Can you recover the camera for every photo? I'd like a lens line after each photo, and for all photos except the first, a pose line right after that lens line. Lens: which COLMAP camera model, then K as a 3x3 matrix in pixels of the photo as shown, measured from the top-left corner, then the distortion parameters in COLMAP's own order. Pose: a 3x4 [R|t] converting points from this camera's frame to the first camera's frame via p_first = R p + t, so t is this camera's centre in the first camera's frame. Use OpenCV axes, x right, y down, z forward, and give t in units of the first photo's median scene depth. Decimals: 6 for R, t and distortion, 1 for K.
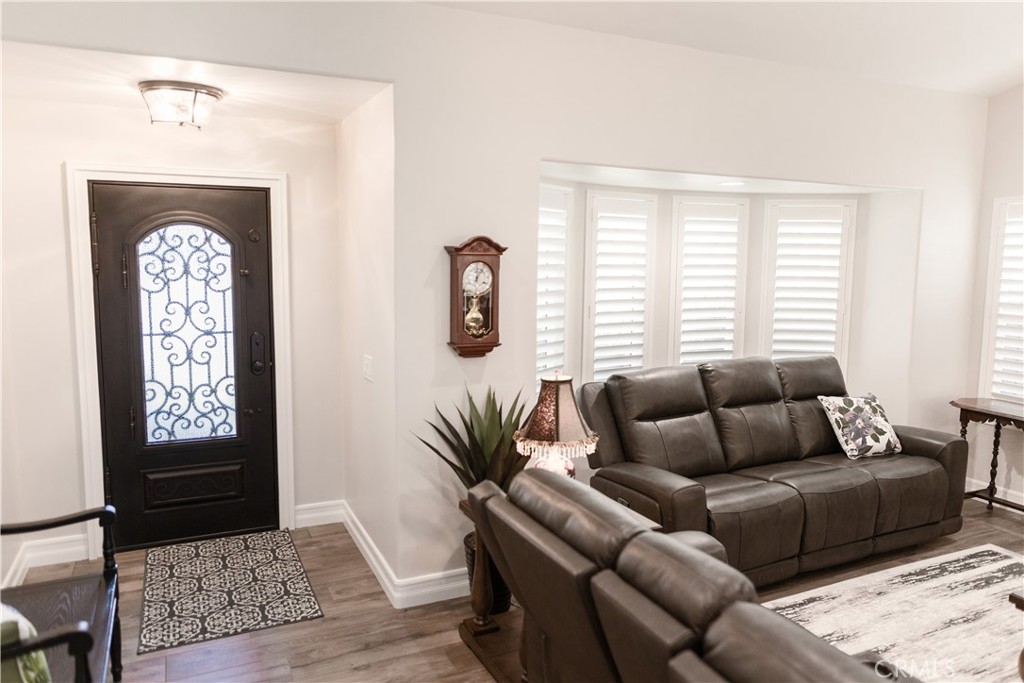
lens RADIAL K [[708.7, 0, 515.8], [0, 708.7, 327.4], [0, 0, 1]] dist [-0.003535, -0.000450]
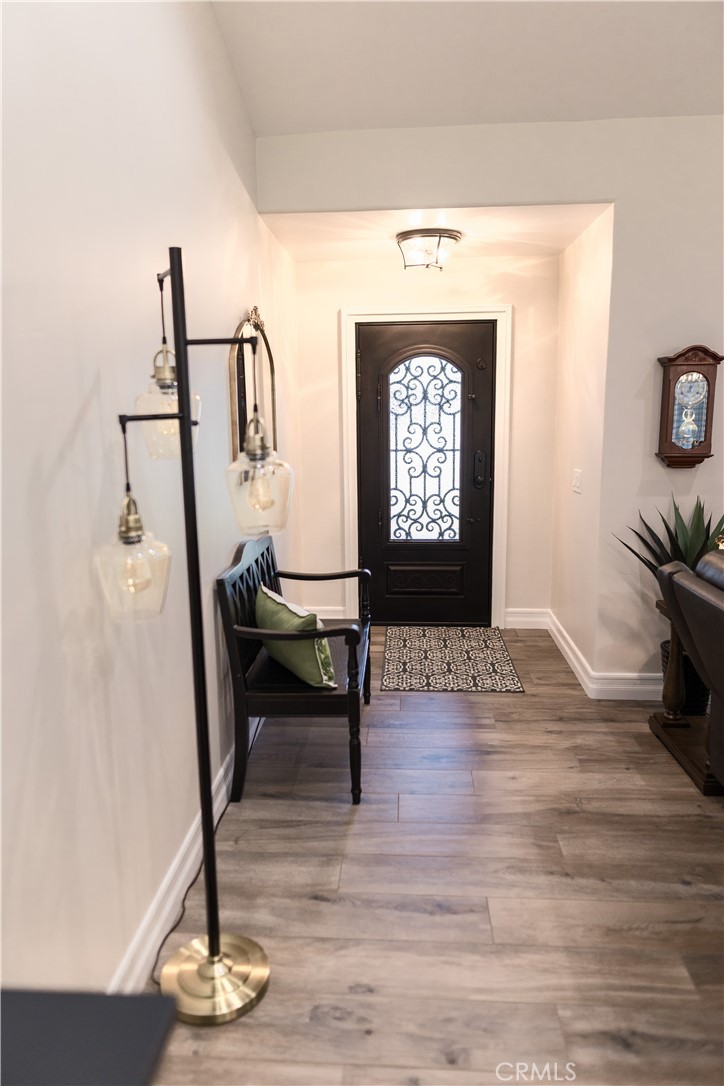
lens RADIAL K [[733.1, 0, 357.1], [0, 733.1, 534.3], [0, 0, 1]] dist [0.002055, 0.001045]
pose [[0.870236, 0.063474, -0.488528, 0.046026], [-0.032253, 0.996878, 0.072070, 0.063986], [0.491578, -0.046962, 0.869567, -0.125183]]
